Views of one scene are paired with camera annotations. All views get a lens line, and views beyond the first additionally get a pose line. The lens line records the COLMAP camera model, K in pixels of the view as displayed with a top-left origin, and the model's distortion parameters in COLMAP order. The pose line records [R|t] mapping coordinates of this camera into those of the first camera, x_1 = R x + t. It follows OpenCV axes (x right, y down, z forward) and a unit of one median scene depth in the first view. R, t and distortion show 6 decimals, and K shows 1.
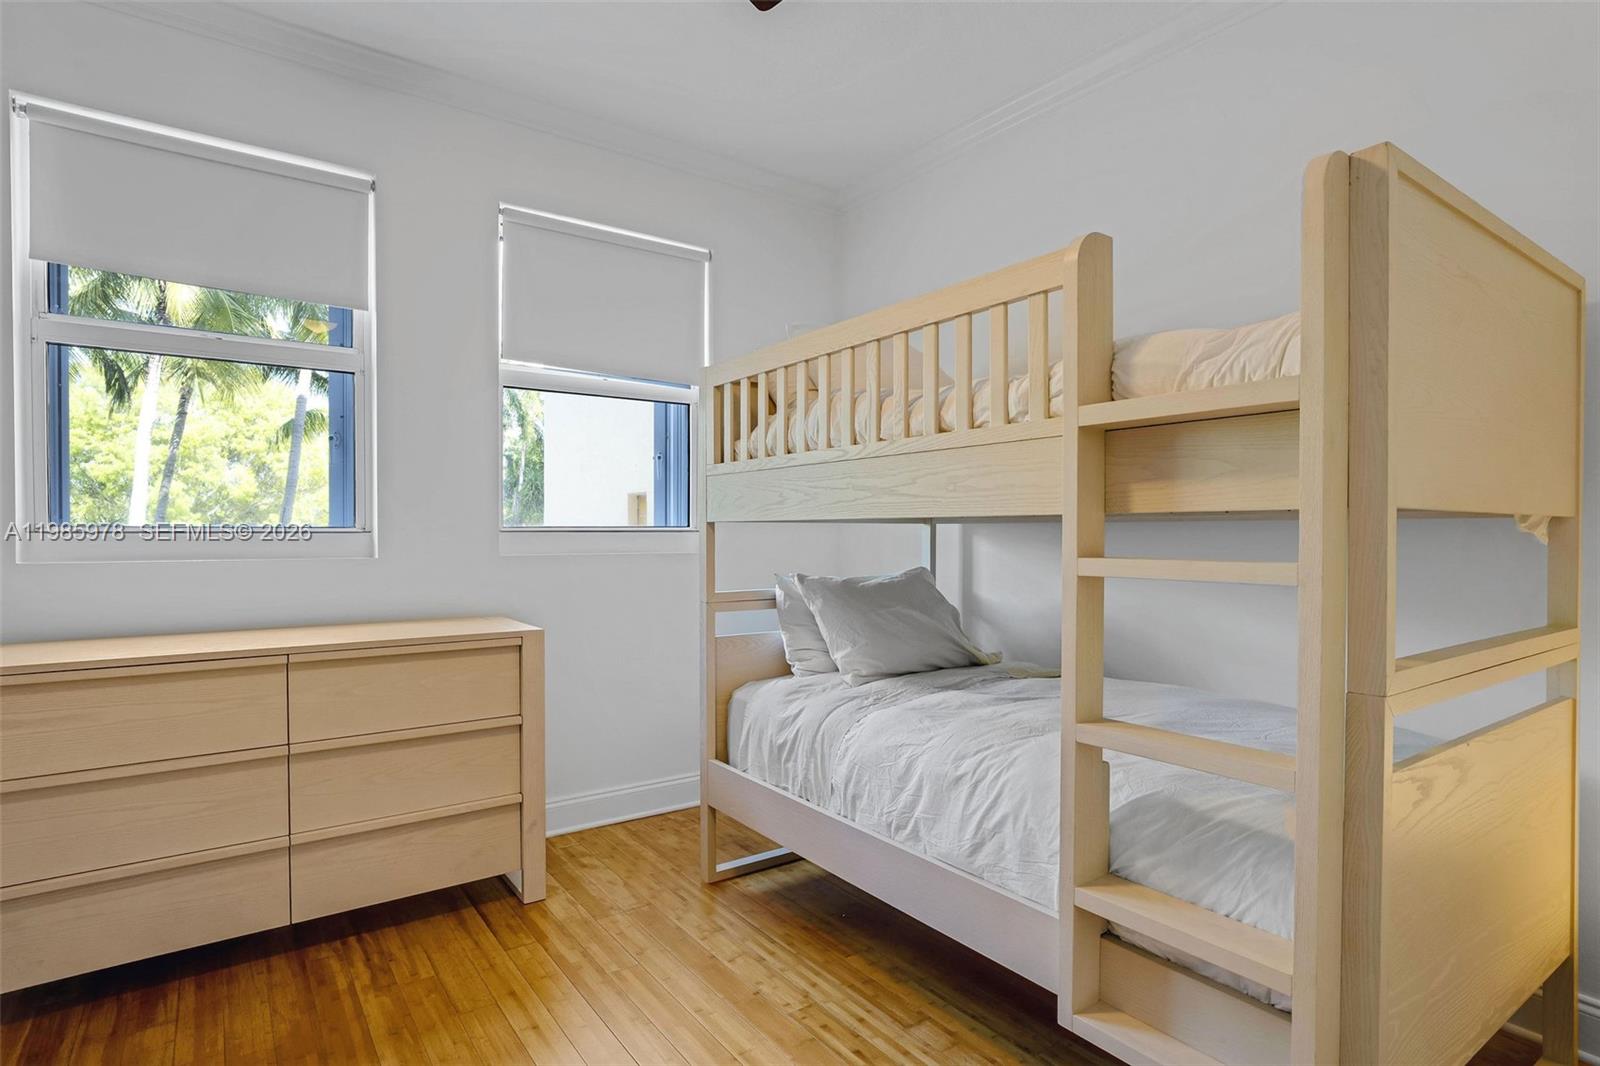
lens RADIAL K [[827.5, 0, 803.7], [0, 827.5, 540.0], [0, 0, 1]] dist [-0.018517, 0.000168]
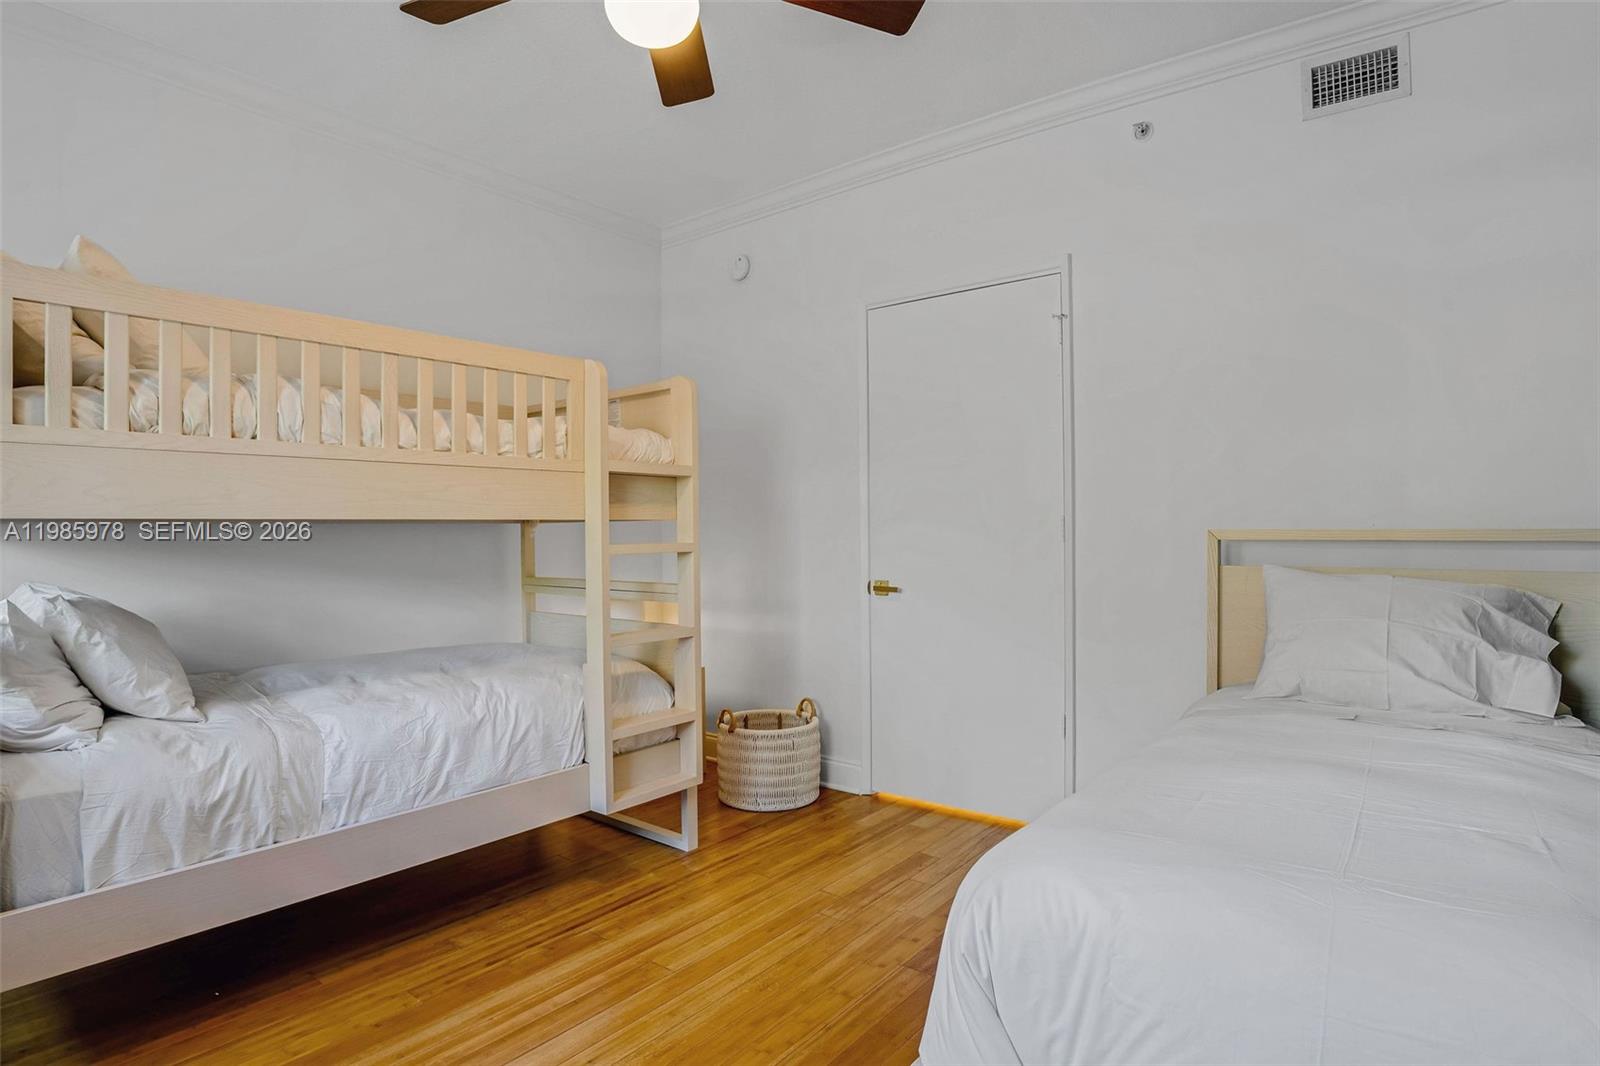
lens RADIAL K [[827.5, 0, 802.7], [0, 827.5, 532.0], [0, 0, 1]] dist [-0.018517, 0.000168]
pose [[-0.253178, 0.002569, 0.967416, -1.039237], [0.020620, 0.999784, 0.002742, -0.001524], [-0.967200, 0.020642, -0.253176, 0.726911]]
